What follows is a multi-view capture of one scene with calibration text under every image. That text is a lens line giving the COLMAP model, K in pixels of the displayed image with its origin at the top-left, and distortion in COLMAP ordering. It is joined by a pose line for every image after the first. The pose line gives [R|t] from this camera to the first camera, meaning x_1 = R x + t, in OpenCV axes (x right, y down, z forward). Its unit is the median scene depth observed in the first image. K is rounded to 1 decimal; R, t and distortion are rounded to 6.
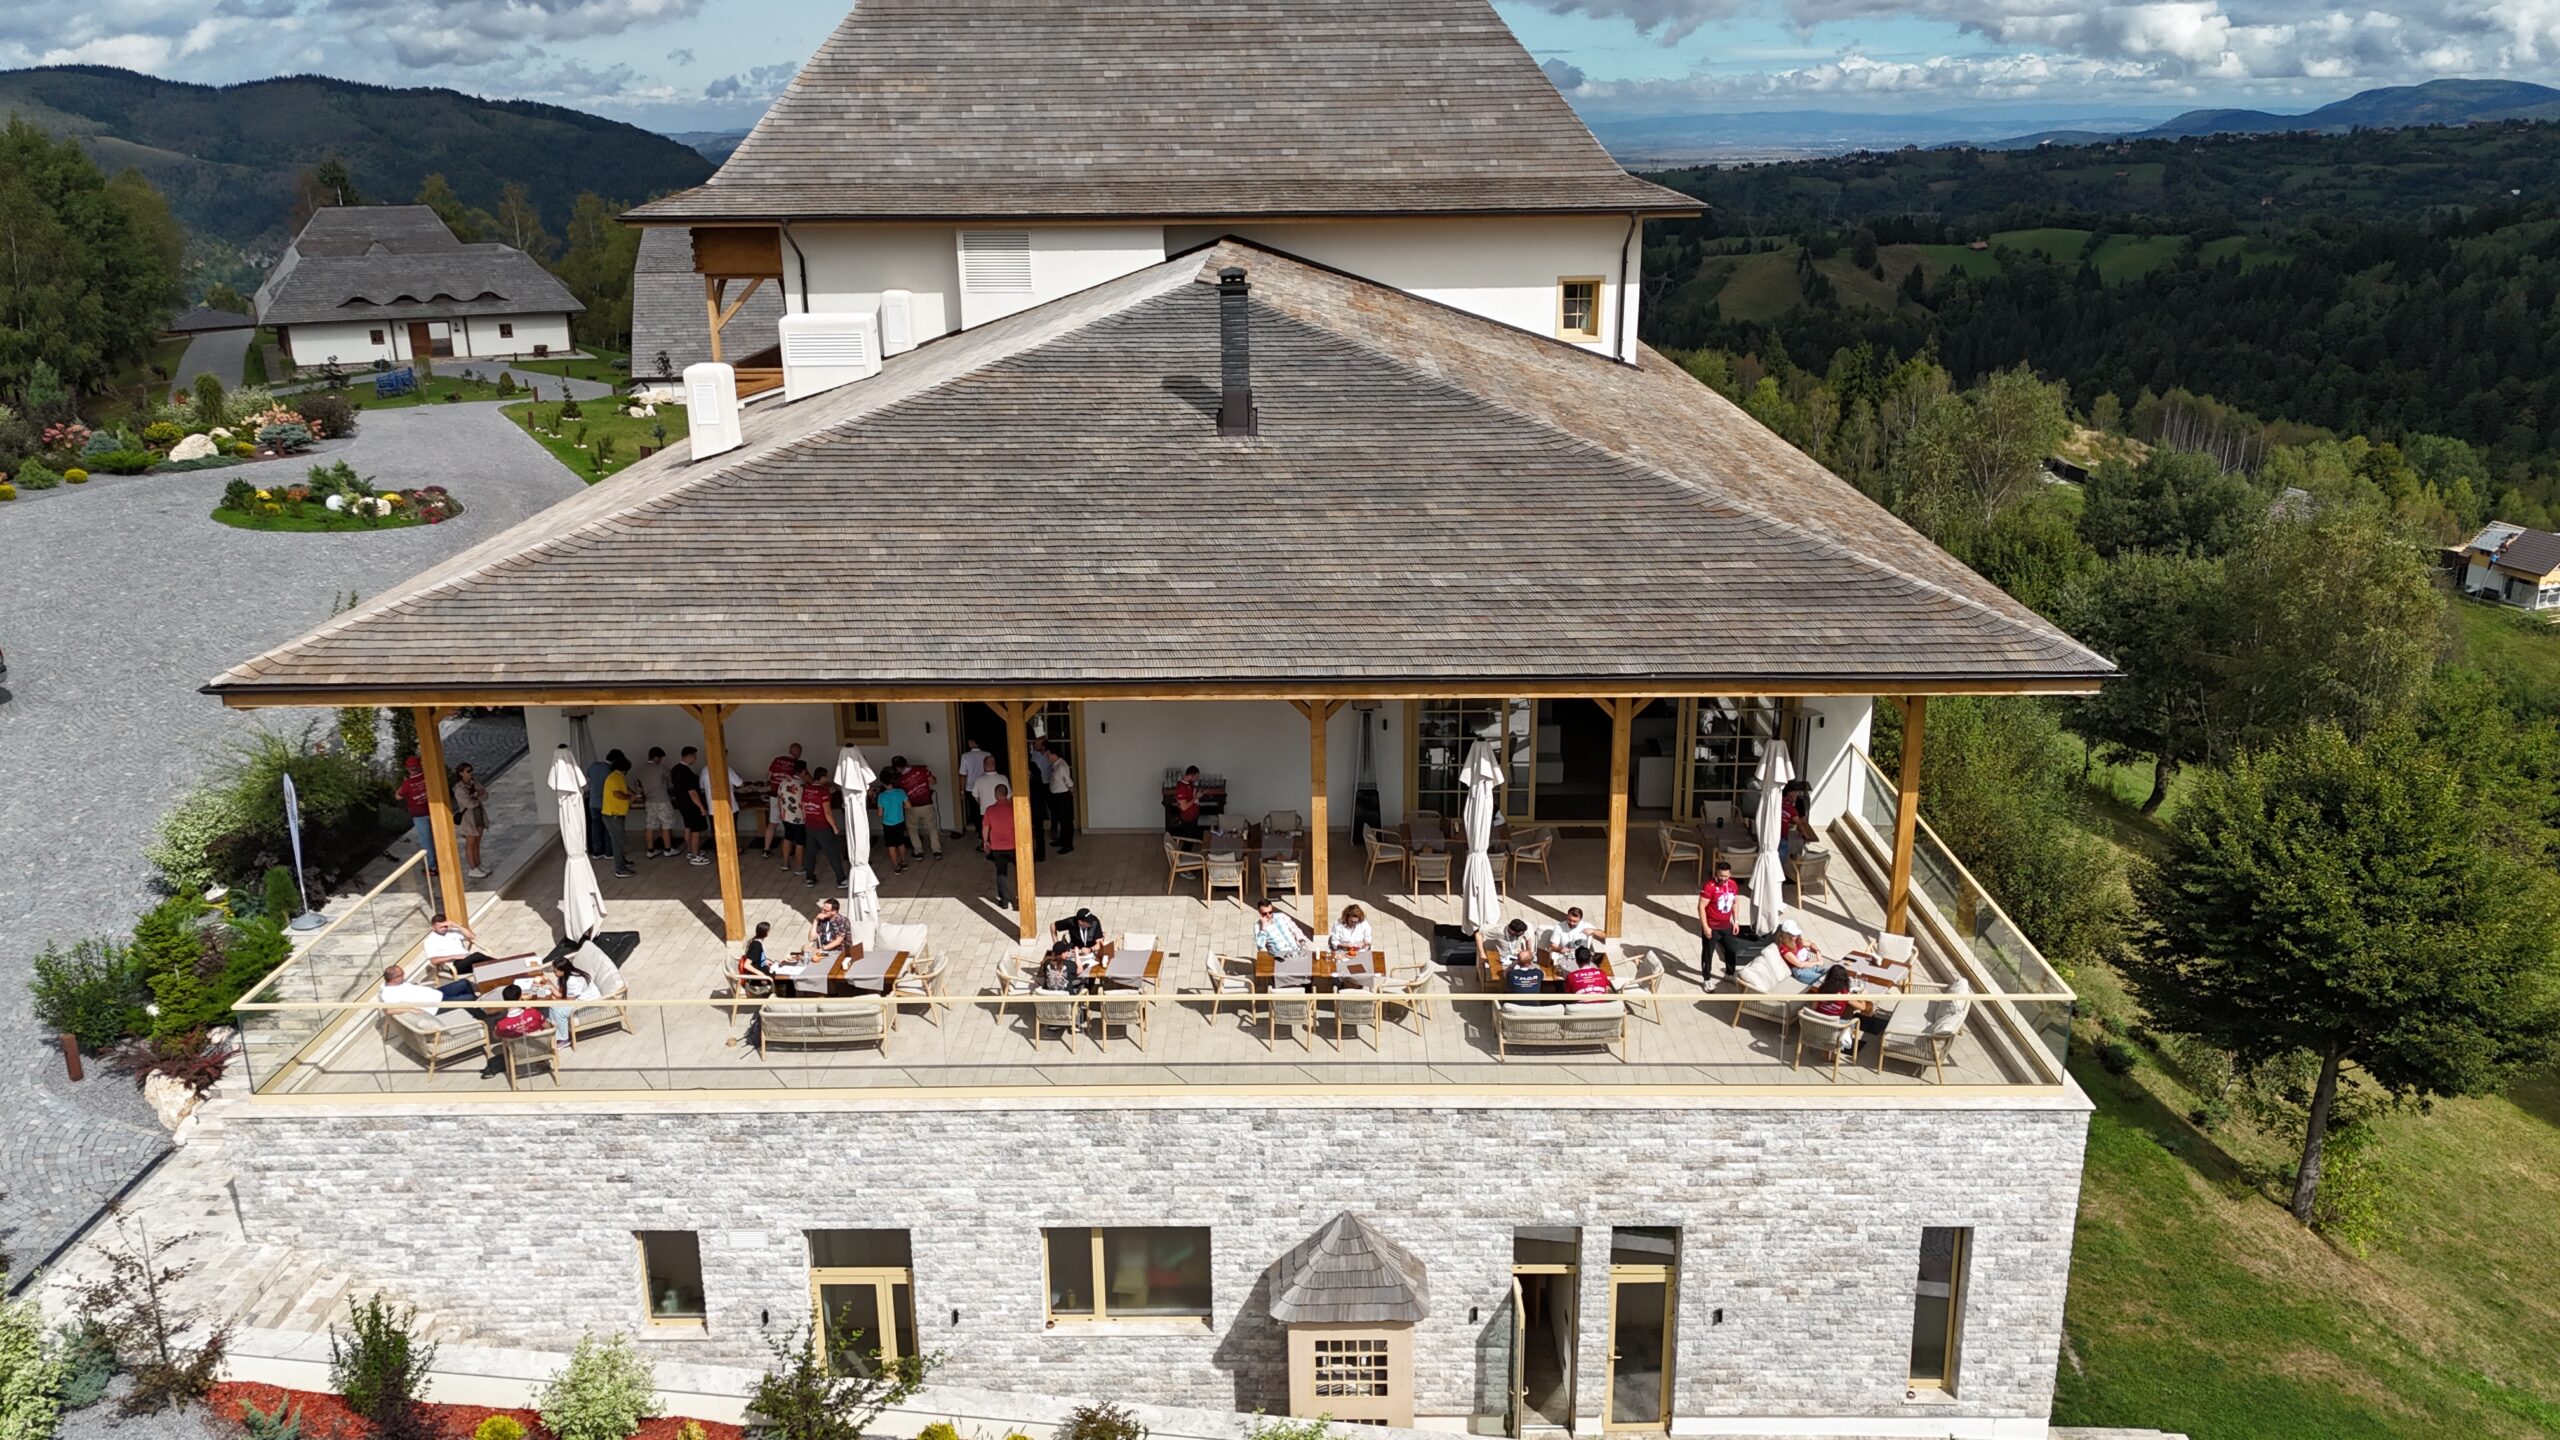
lens RADIAL K [[1873.6, 0, 1273.1], [0, 1873.6, 708.4], [0, 0, 1]] dist [0.073957, -0.067493]
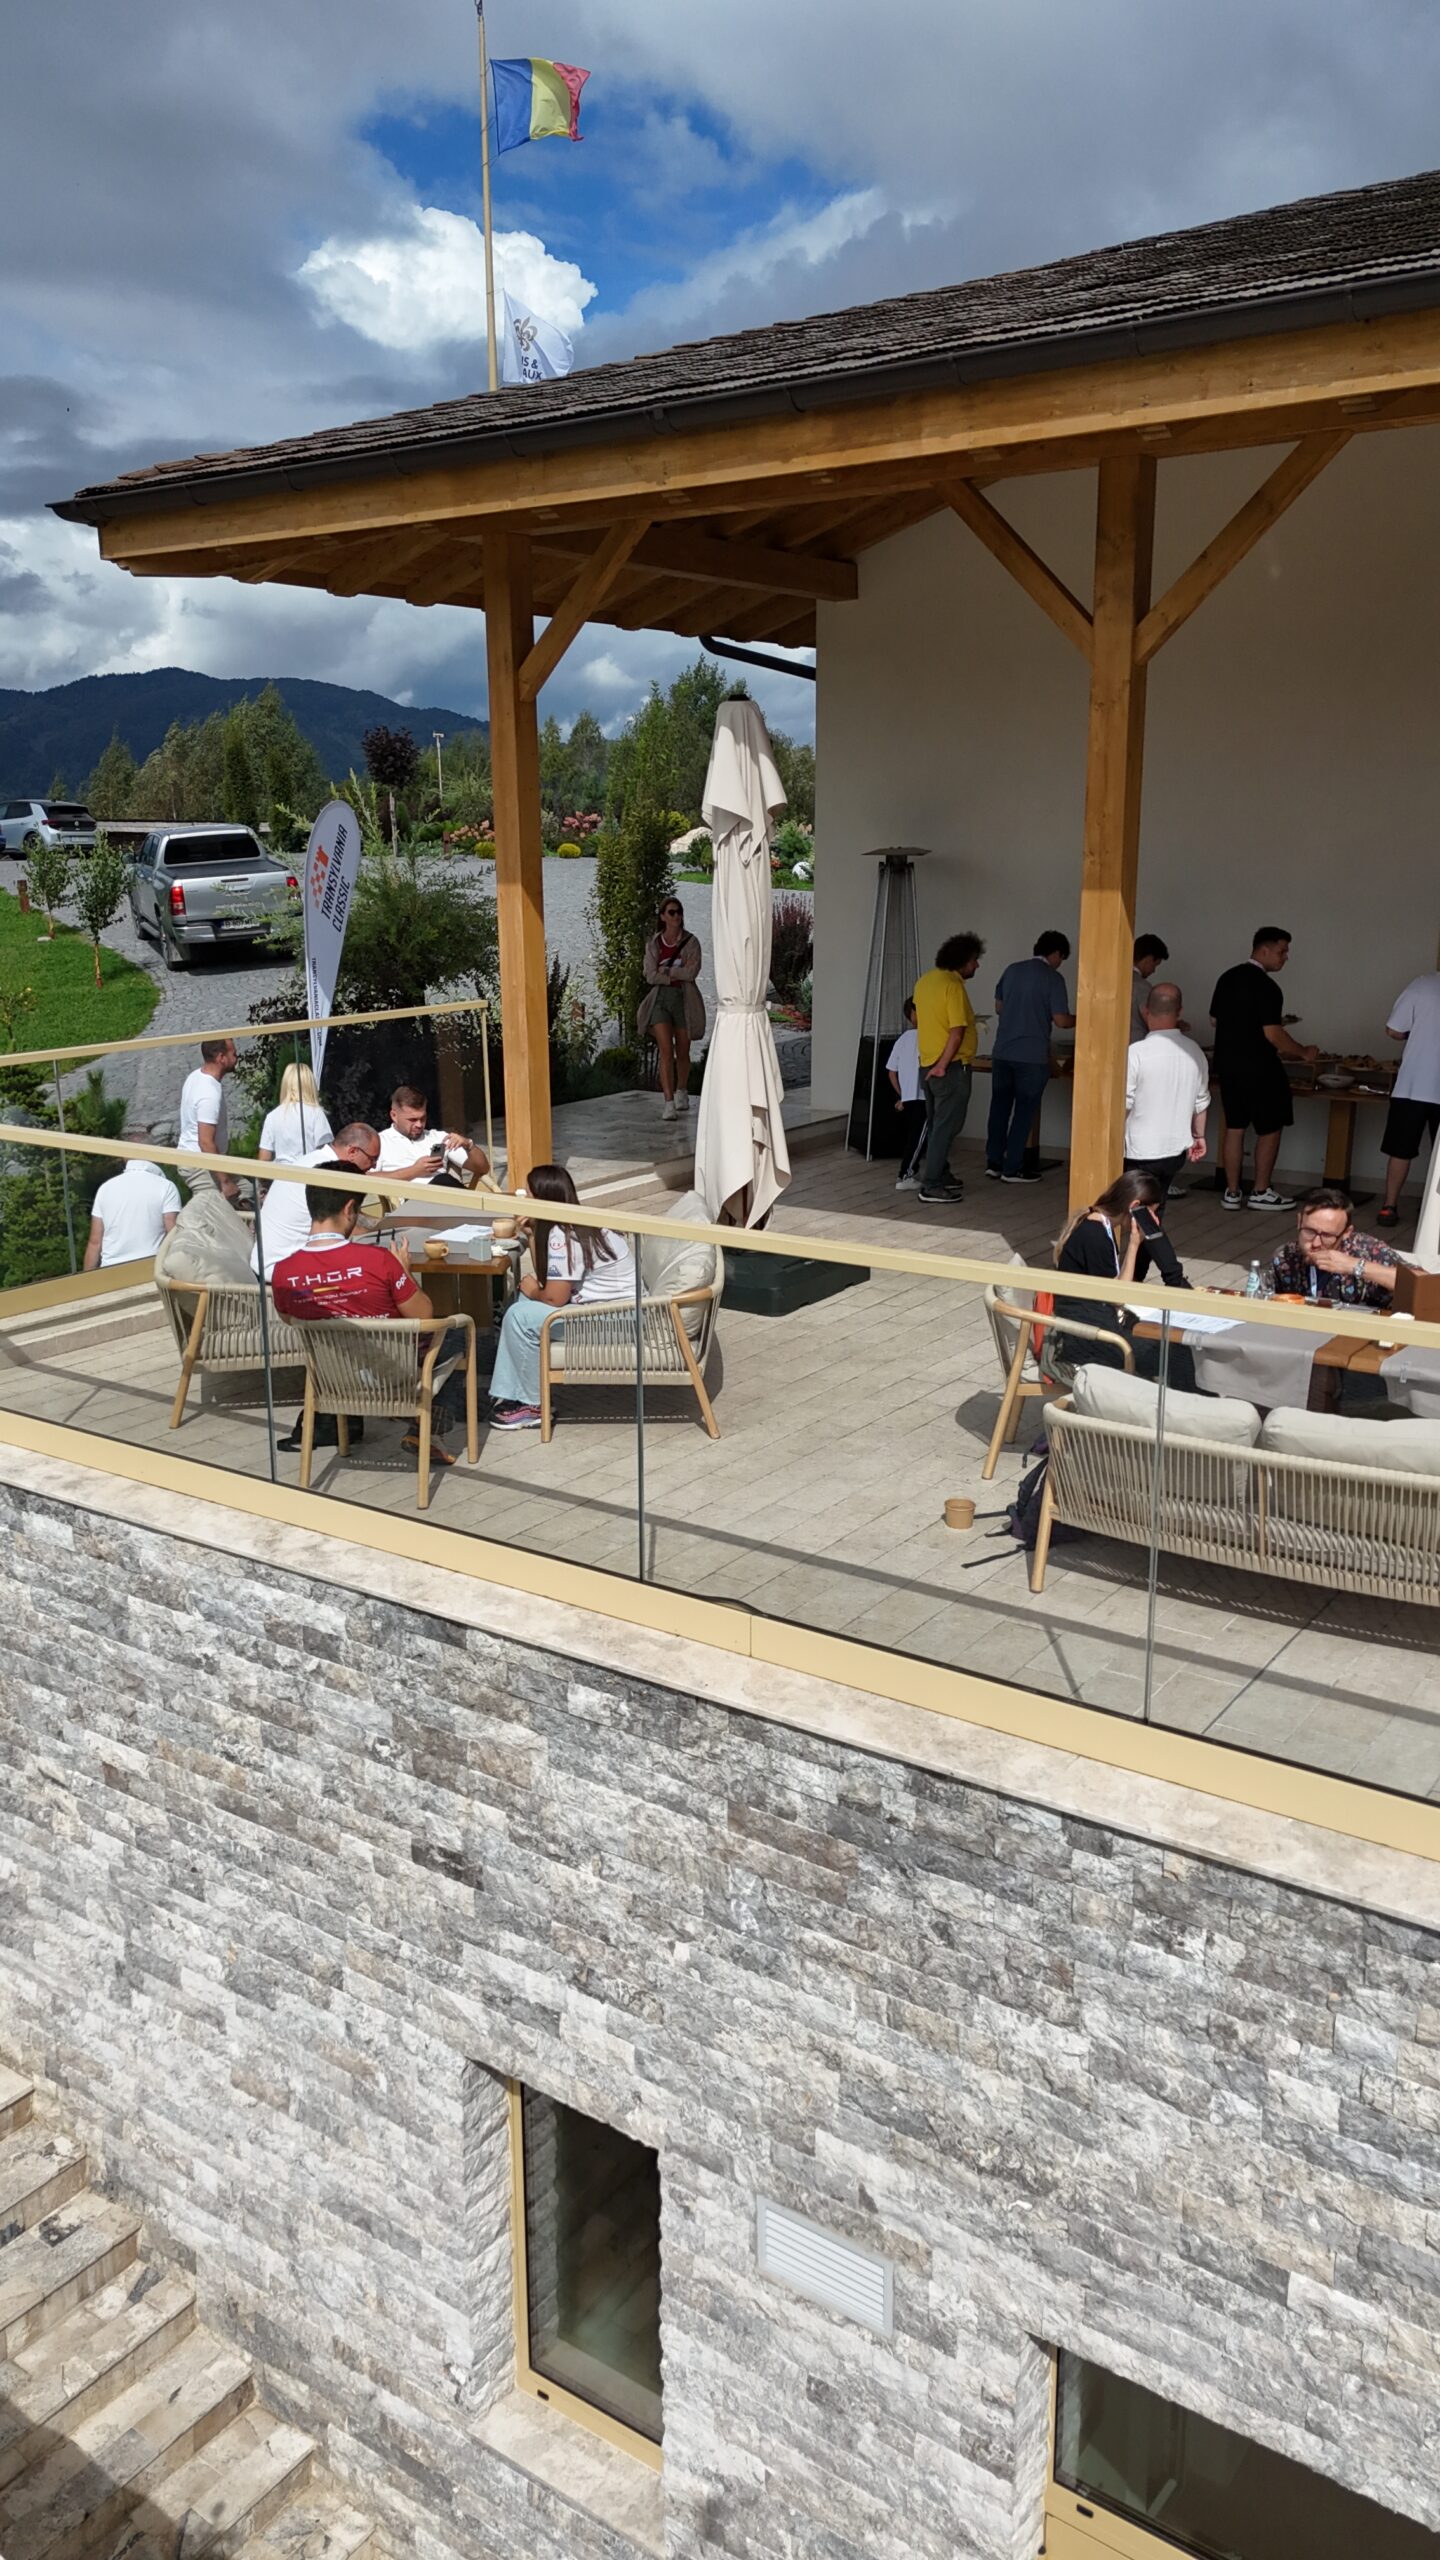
lens RADIAL K [[1872.9, 0, 720.0], [0, 1872.9, 1280.0], [0, 0, 1]] dist [0.048590, -0.001485]
pose [[0.830823, 0.139468, -0.538779, -0.155938], [-0.170582, 0.985311, -0.007989, 0.142231], [0.529750, 0.098544, 0.842409, 0.693738]]
